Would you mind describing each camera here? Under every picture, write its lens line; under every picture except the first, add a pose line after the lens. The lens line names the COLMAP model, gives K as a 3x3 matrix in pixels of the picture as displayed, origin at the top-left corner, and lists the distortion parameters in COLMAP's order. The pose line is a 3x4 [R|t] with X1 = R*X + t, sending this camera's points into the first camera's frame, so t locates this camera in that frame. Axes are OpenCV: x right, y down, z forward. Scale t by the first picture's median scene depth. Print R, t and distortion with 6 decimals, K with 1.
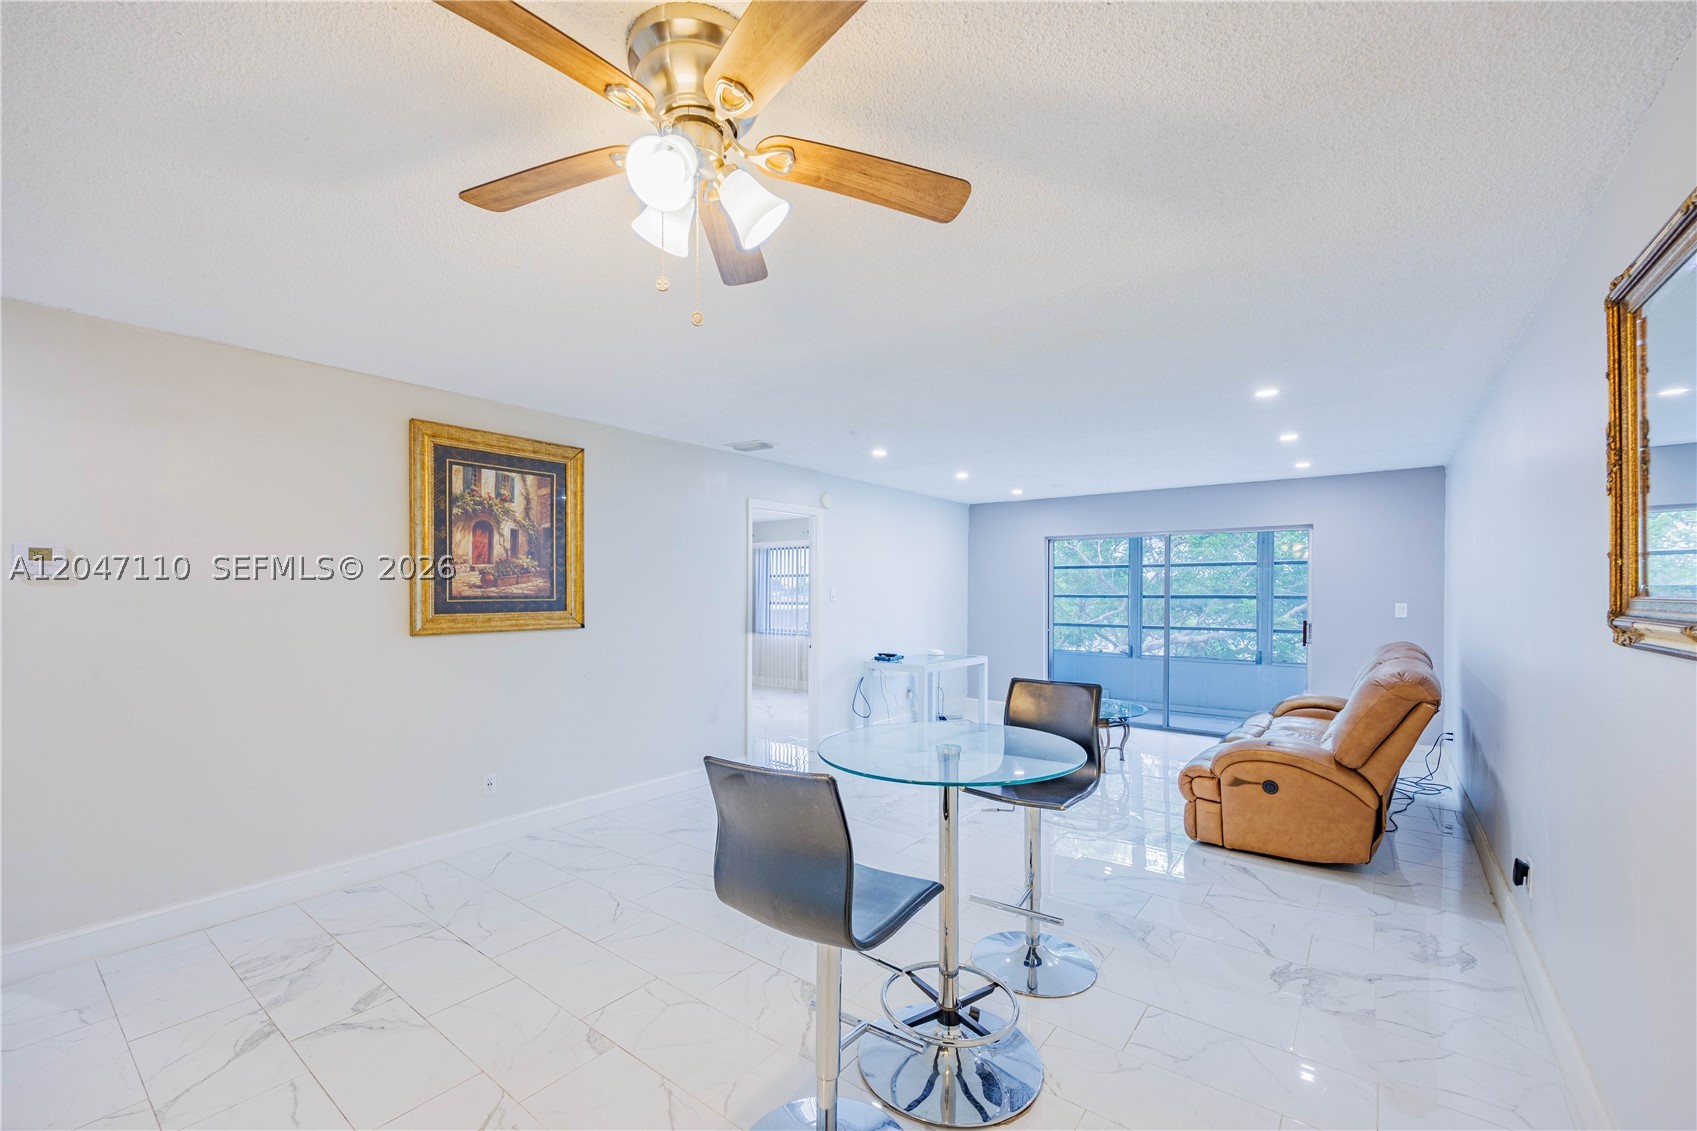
lens RADIAL K [[680.1, 0, 854.0], [0, 680.1, 577.1], [0, 0, 1]] dist [-0.000554, -0.000035]
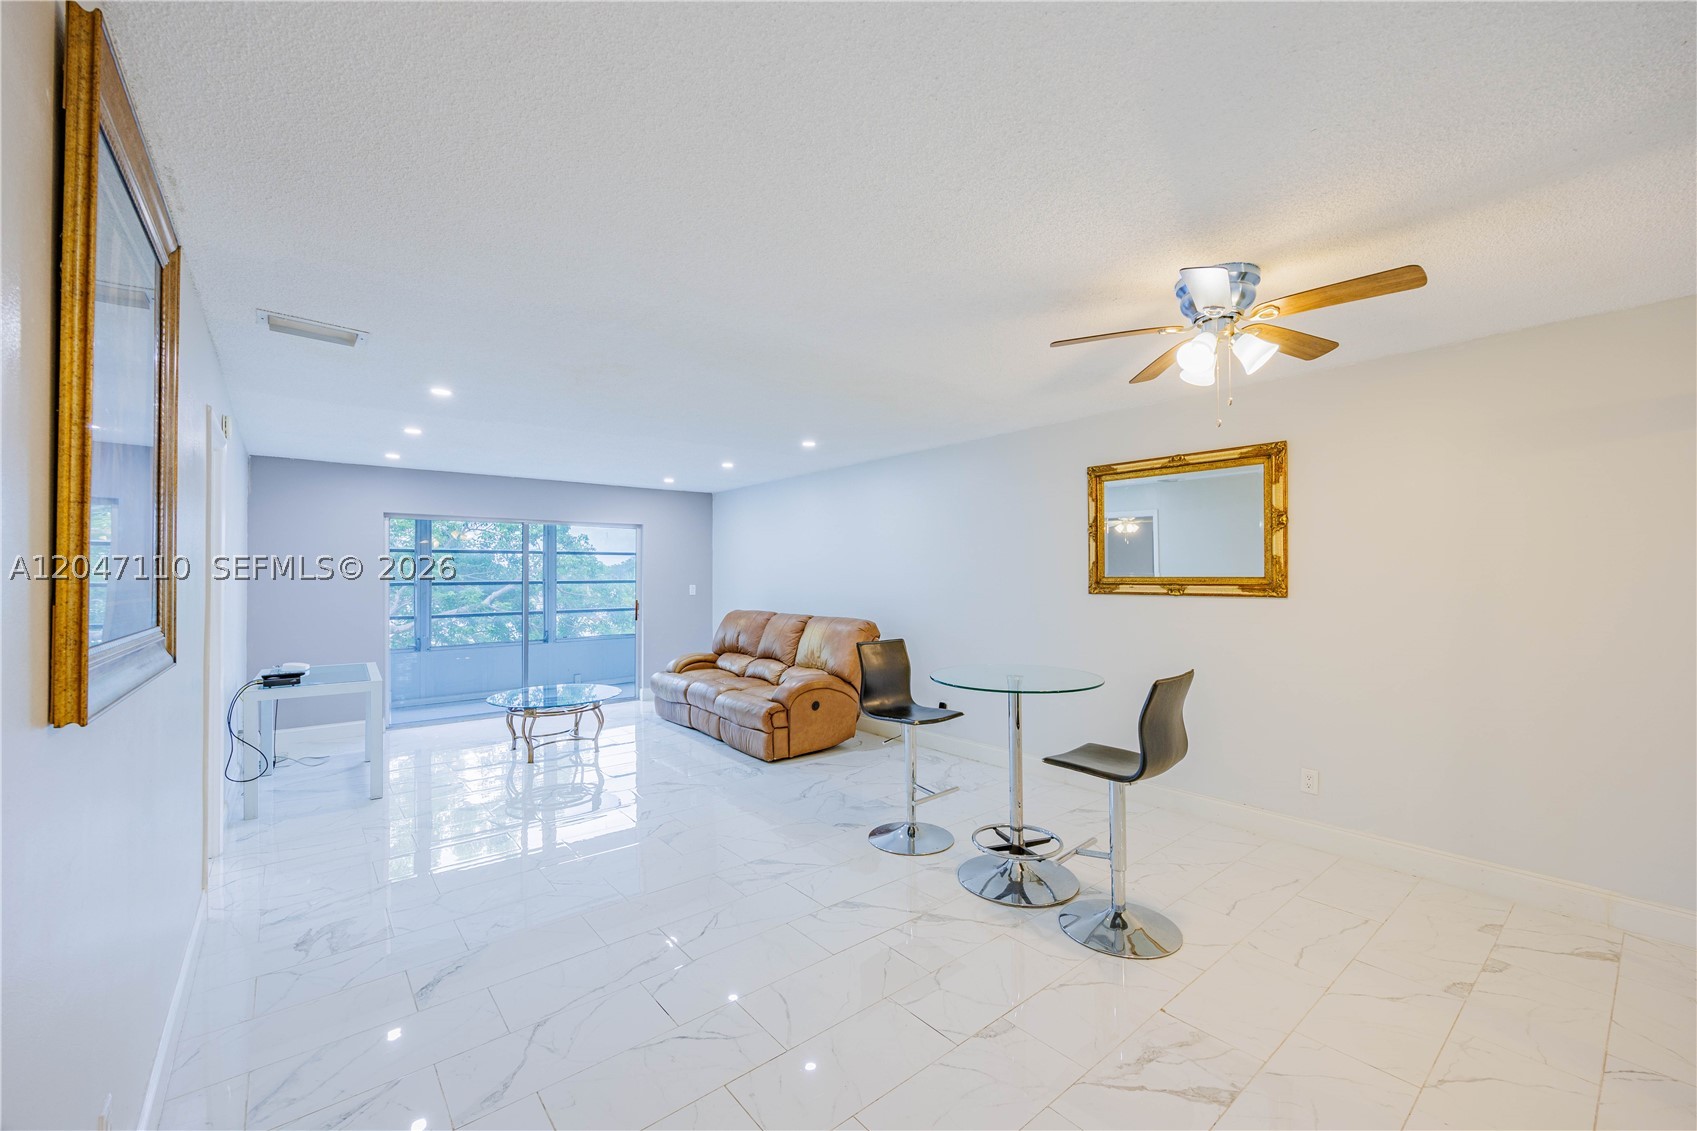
lens RADIAL K [[677.6, 0, 846.7], [0, 677.6, 568.1], [0, 0, 1]] dist [-0.001371, 0.000009]
pose [[0.223872, 0.012531, 0.974538, -0.760414], [-0.016295, 0.999826, -0.009113, 0.015240], [-0.974482, -0.013840, 0.224037, 0.547083]]
